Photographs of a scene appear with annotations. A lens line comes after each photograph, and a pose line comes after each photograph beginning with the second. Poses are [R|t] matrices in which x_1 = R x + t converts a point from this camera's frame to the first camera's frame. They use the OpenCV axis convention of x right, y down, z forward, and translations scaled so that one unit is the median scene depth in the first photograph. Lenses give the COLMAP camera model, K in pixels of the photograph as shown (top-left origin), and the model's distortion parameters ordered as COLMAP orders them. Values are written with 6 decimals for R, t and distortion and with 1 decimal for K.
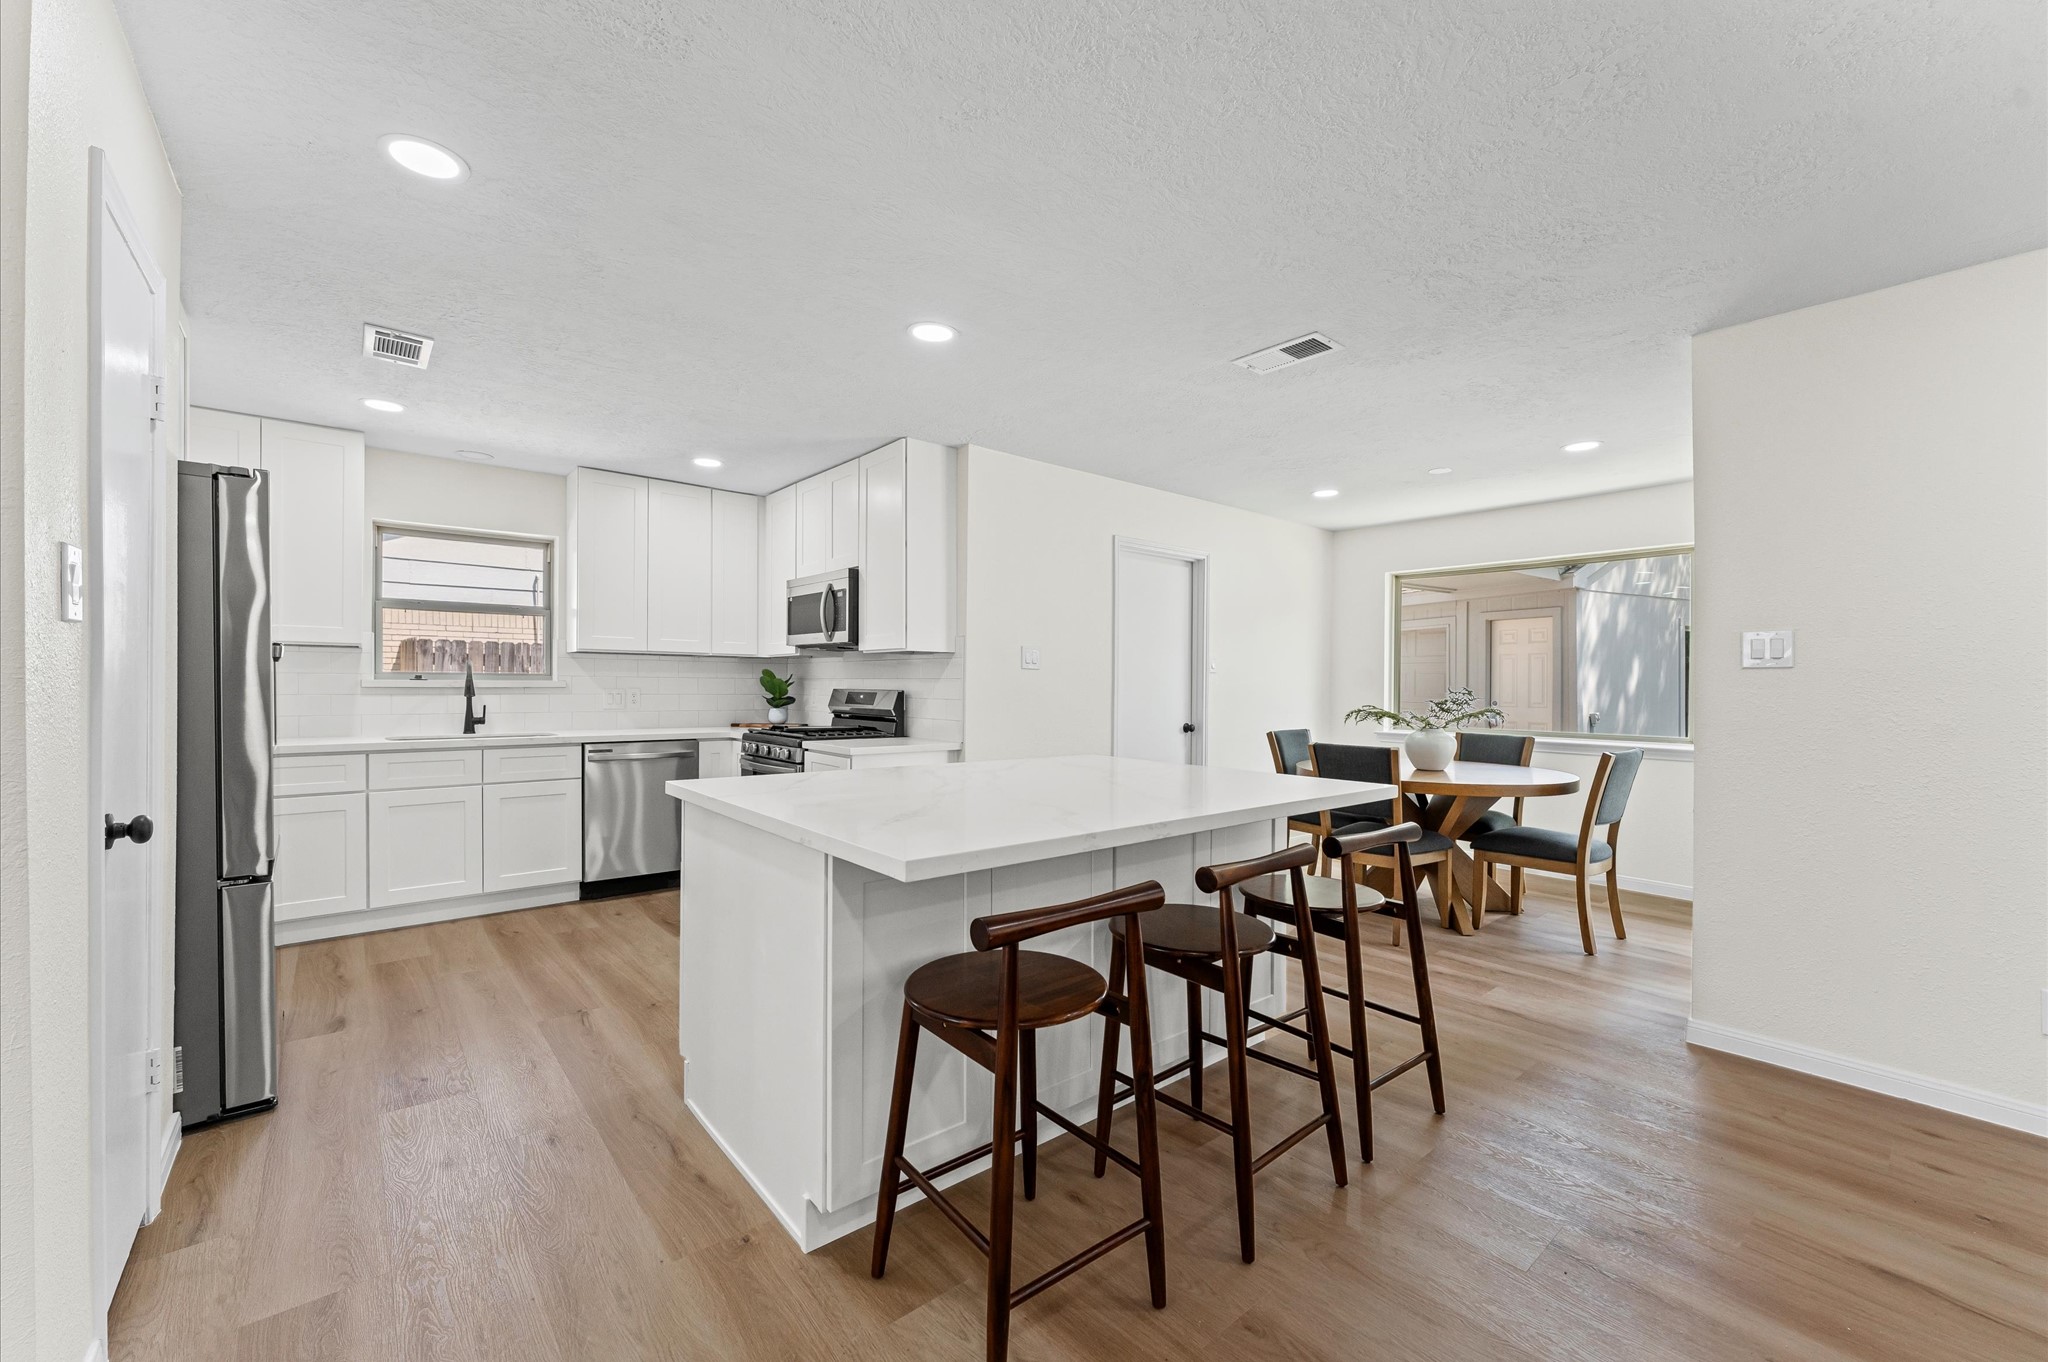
lens RADIAL K [[826.8, 0, 1022.6], [0, 826.8, 684.2], [0, 0, 1]] dist [0.000714, 0.000027]
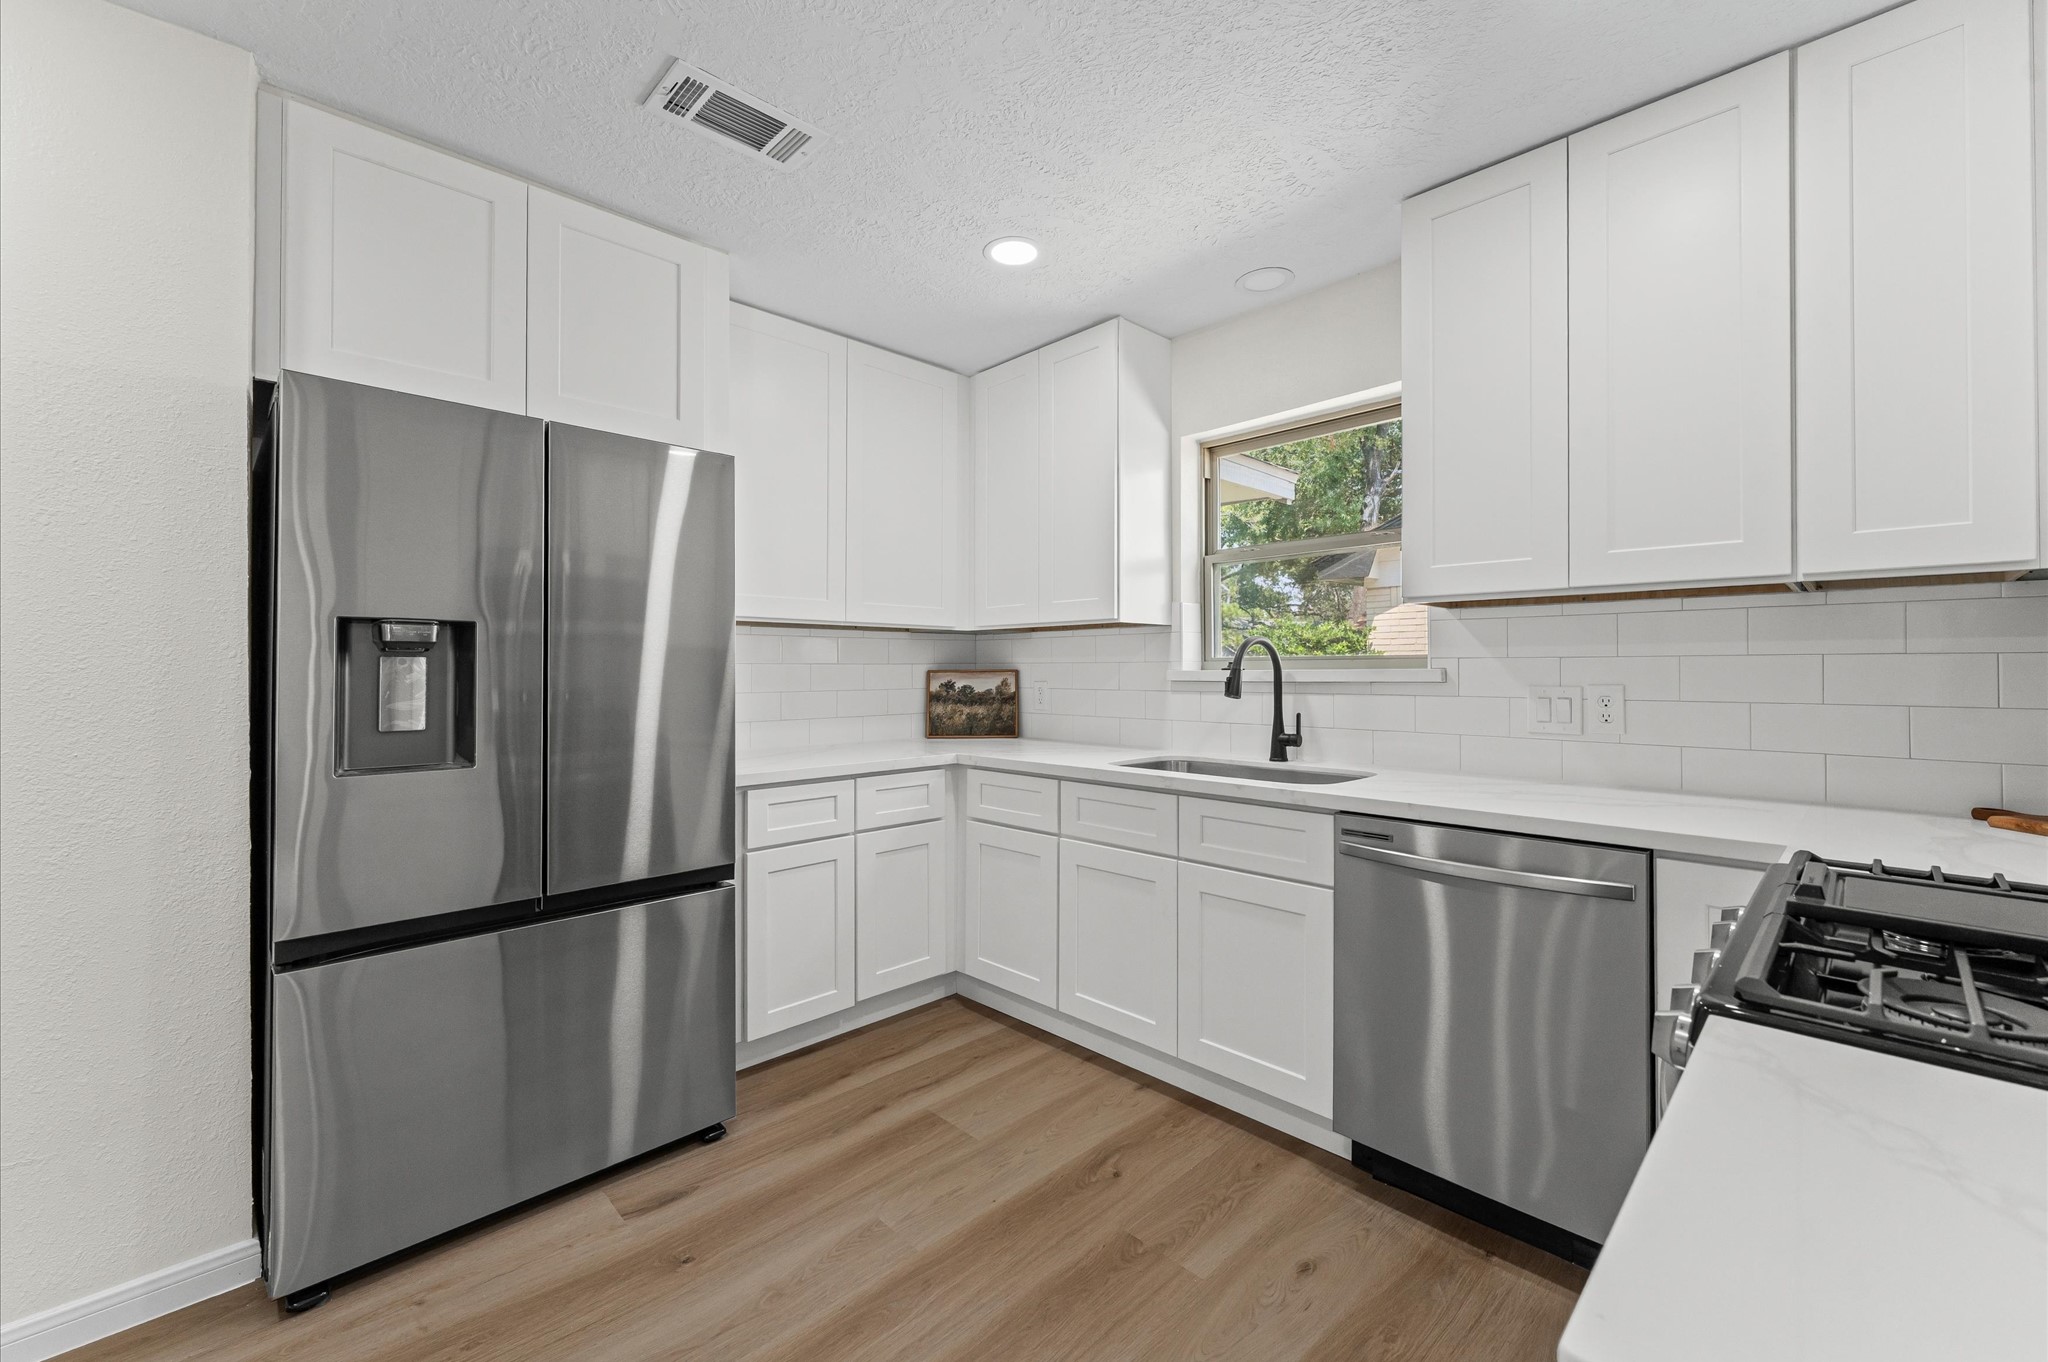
lens RADIAL K [[826.8, 0, 1024.4], [0, 826.8, 669.9], [0, 0, 1]] dist [0.000714, 0.000027]
pose [[0.064763, -0.009119, -0.997859, -0.109786], [0.002857, 0.999956, -0.008953, 0.000185], [0.997897, -0.002271, 0.064787, 0.860016]]
